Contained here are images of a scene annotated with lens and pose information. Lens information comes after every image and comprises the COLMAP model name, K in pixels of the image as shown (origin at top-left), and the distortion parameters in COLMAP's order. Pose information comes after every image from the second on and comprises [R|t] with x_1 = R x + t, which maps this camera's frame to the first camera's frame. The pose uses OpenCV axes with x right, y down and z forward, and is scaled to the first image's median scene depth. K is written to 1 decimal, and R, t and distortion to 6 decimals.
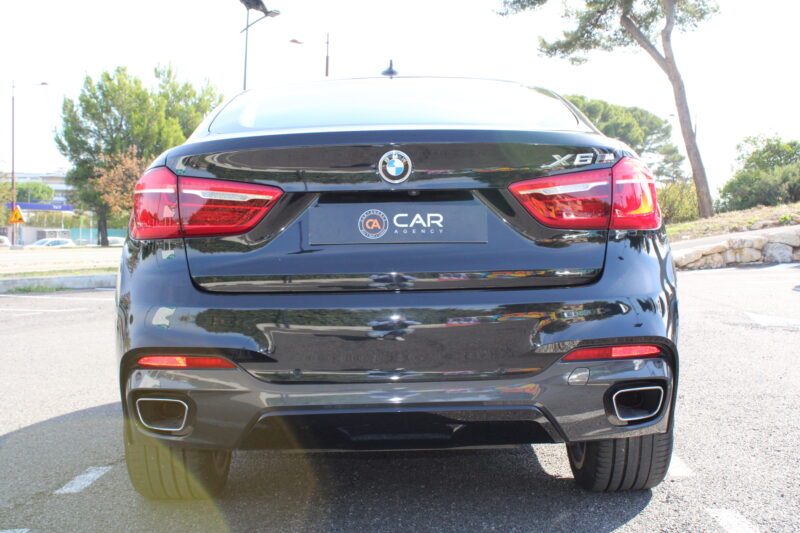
lens RADIAL K [[1076.2, 0, 400.0], [0, 1076.2, 266.5], [0, 0, 1]] dist [-0.020835, -0.015140]
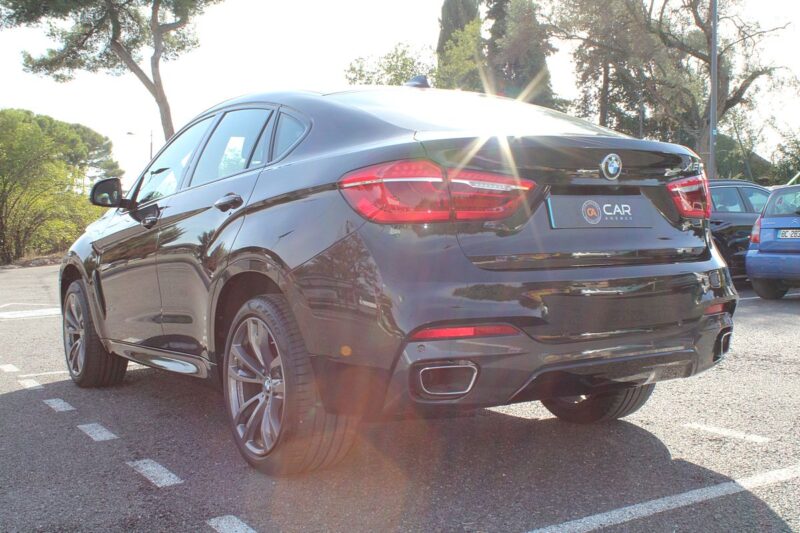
lens RADIAL K [[988.9, 0, 400.0], [0, 988.9, 266.5], [0, 0, 1]] dist [-0.196714, 0.390934]
pose [[0.840716, -0.017346, 0.541199, -0.653440], [0.020511, 0.999790, 0.000181, 0.014803], [-0.541088, 0.010948, 0.840895, 0.132981]]
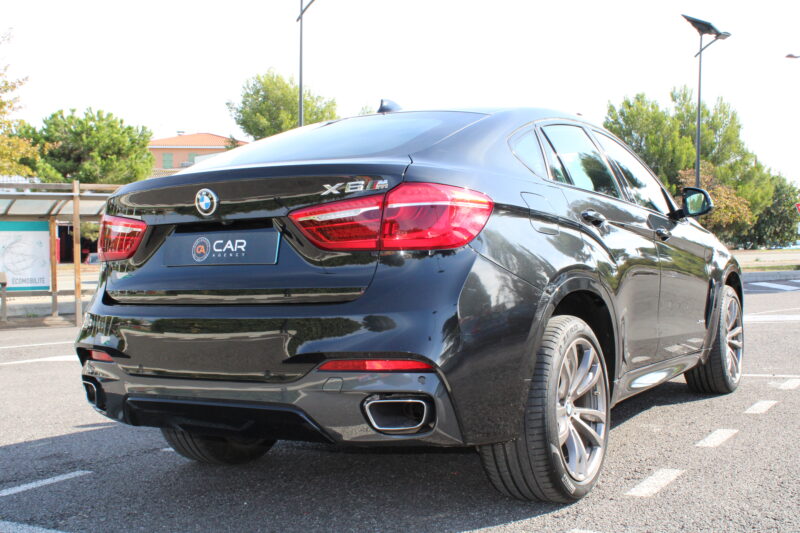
lens RADIAL K [[988.9, 0, 400.0], [0, 988.9, 266.5], [0, 0, 1]] dist [-0.196714, 0.390934]
pose [[0.858042, -0.005026, -0.513554, 0.583095], [0.001394, 0.999971, -0.007457, -0.009156], [0.513577, 0.005682, 0.858025, 0.131197]]
